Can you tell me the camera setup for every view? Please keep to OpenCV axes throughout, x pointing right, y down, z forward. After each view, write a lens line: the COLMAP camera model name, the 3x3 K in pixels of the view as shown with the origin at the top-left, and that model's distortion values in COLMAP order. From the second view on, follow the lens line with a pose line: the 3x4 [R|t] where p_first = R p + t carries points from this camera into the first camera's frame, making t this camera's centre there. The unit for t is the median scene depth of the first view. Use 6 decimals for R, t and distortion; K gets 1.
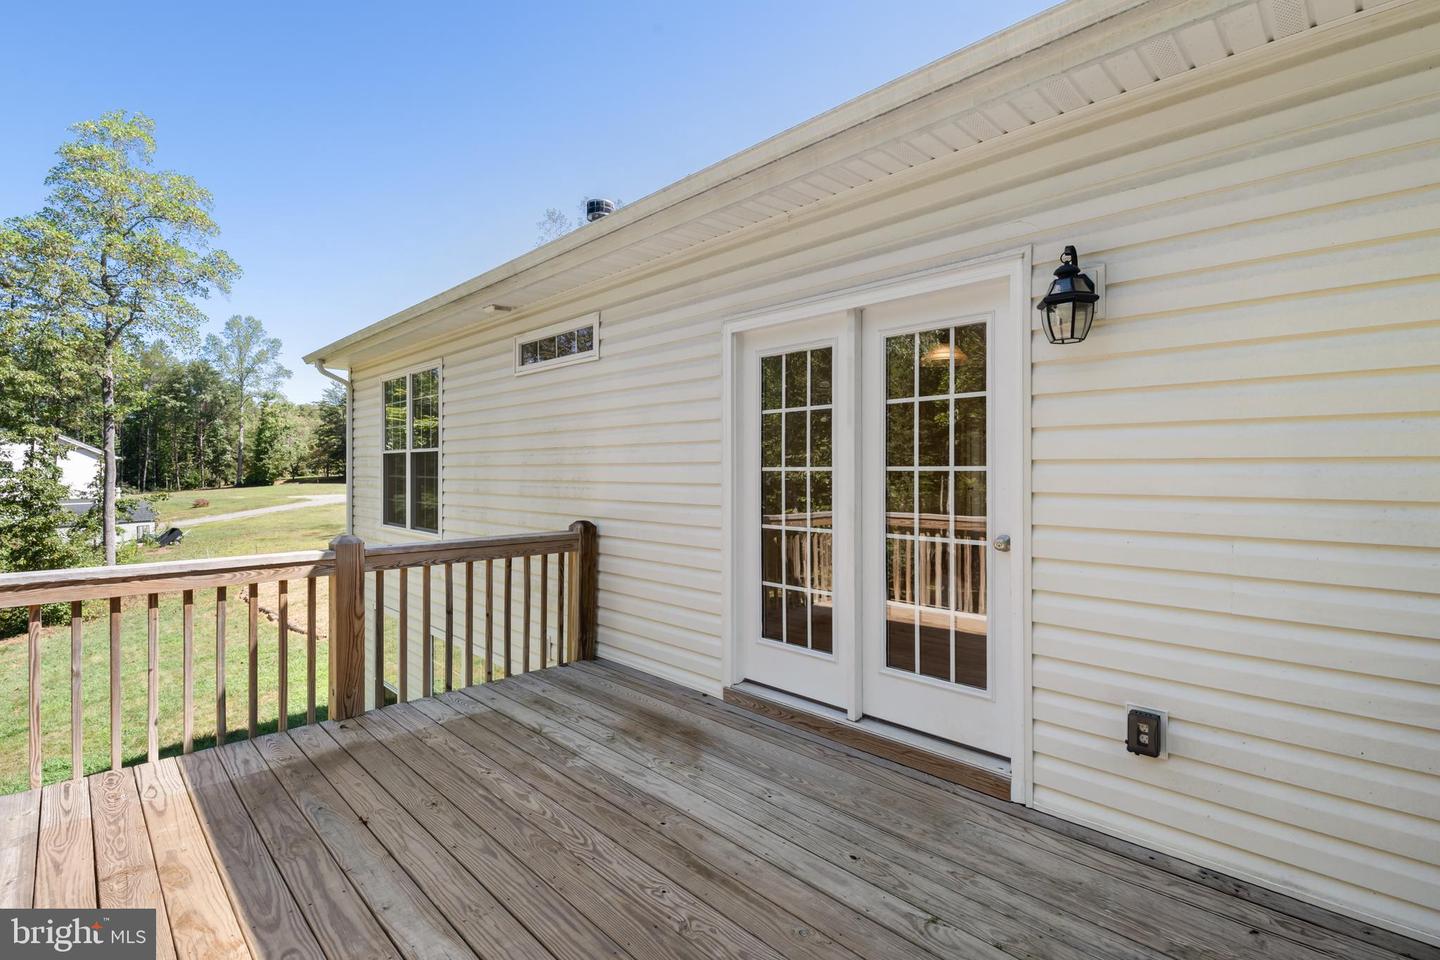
lens RADIAL K [[641.4, 0, 719.5], [0, 641.4, 475.3], [0, 0, 1]] dist [-0.000579, -0.004611]
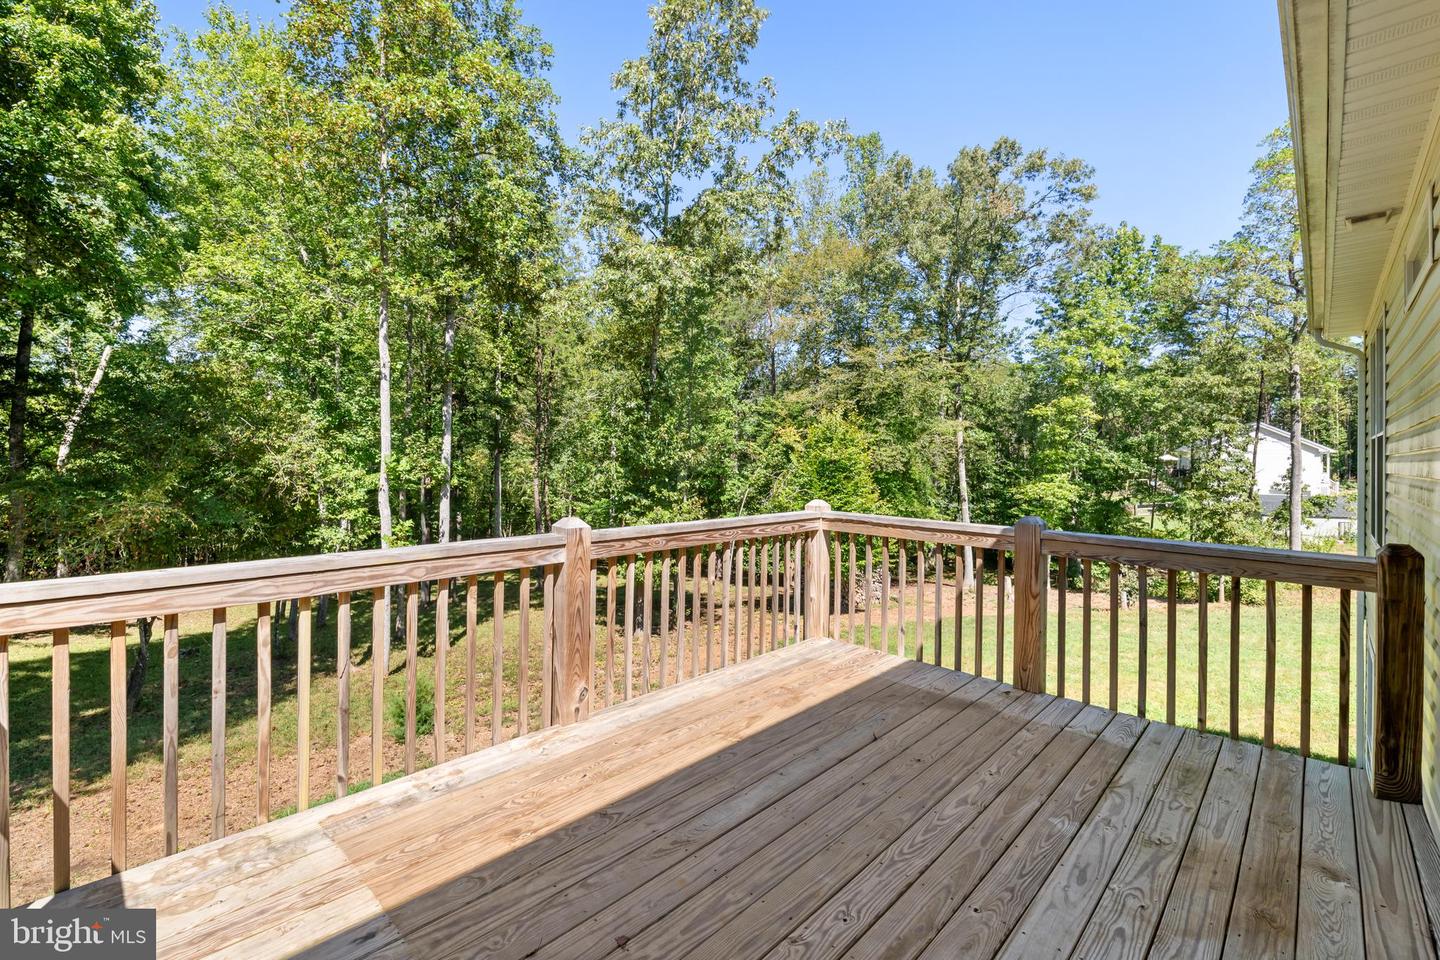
lens RADIAL K [[641.4, 0, 709.9], [0, 641.4, 451.2], [0, 0, 1]] dist [-0.000579, -0.004611]
pose [[0.027415, -0.001501, -0.999623, 0.477726], [-0.026576, 0.999644, -0.002230, 0.002637], [0.999271, 0.026627, 0.027365, 0.459988]]
